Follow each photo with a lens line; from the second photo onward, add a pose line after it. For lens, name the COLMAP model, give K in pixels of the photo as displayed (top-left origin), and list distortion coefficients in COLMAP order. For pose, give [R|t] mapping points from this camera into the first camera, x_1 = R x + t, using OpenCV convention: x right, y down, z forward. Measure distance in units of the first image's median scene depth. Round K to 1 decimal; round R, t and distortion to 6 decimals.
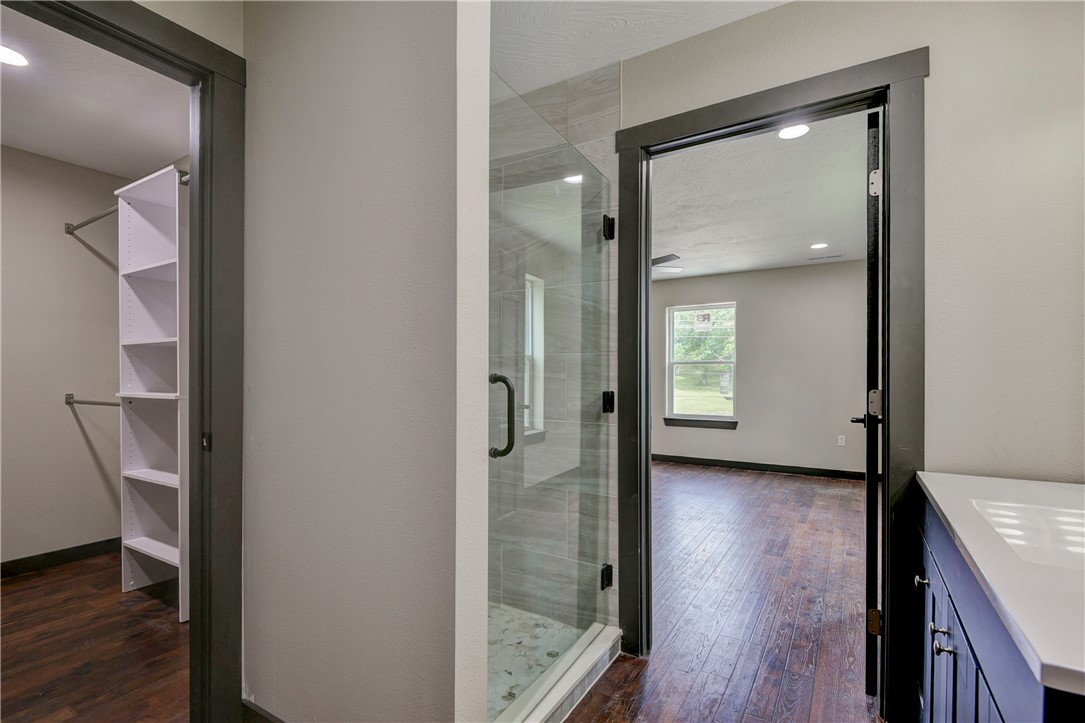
lens RADIAL K [[500.2, 0, 548.6], [0, 500.2, 378.0], [0, 0, 1]] dist [0.001474, -0.005209]
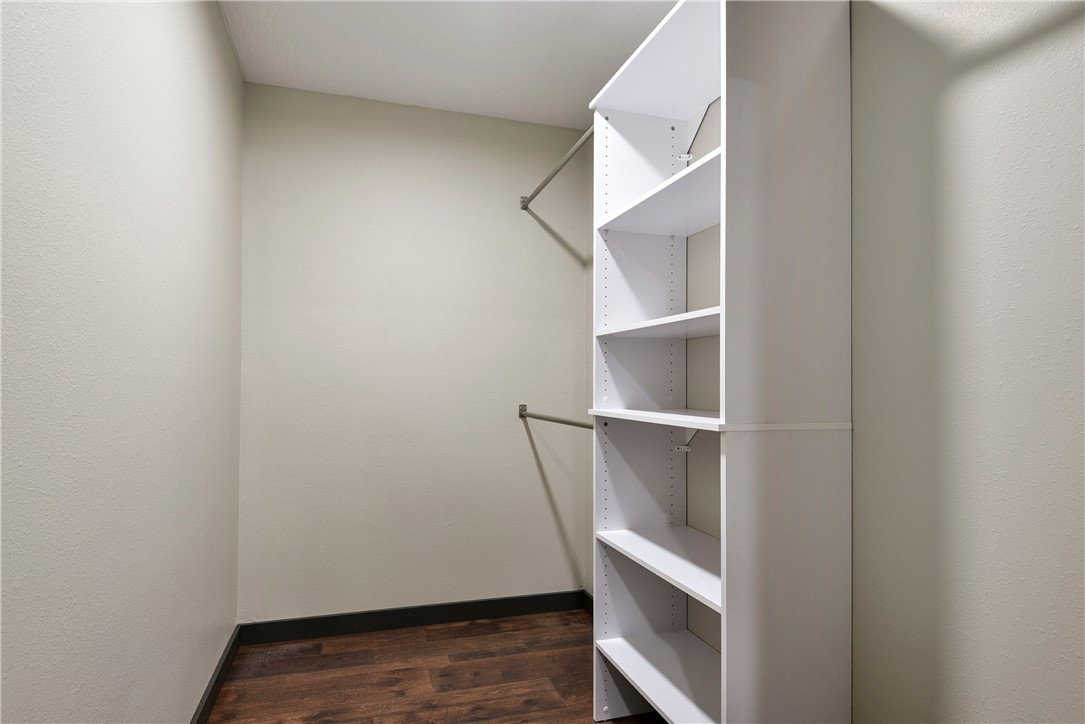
lens RADIAL K [[505.7, 0, 530.6], [0, 505.7, 374.5], [0, 0, 1]] dist [0.022162, -0.012044]
pose [[0.771111, -0.006224, -0.636670, -0.493492], [-0.008795, 0.999753, -0.020425, -0.001087], [0.636640, 0.021350, 0.770865, 0.429650]]
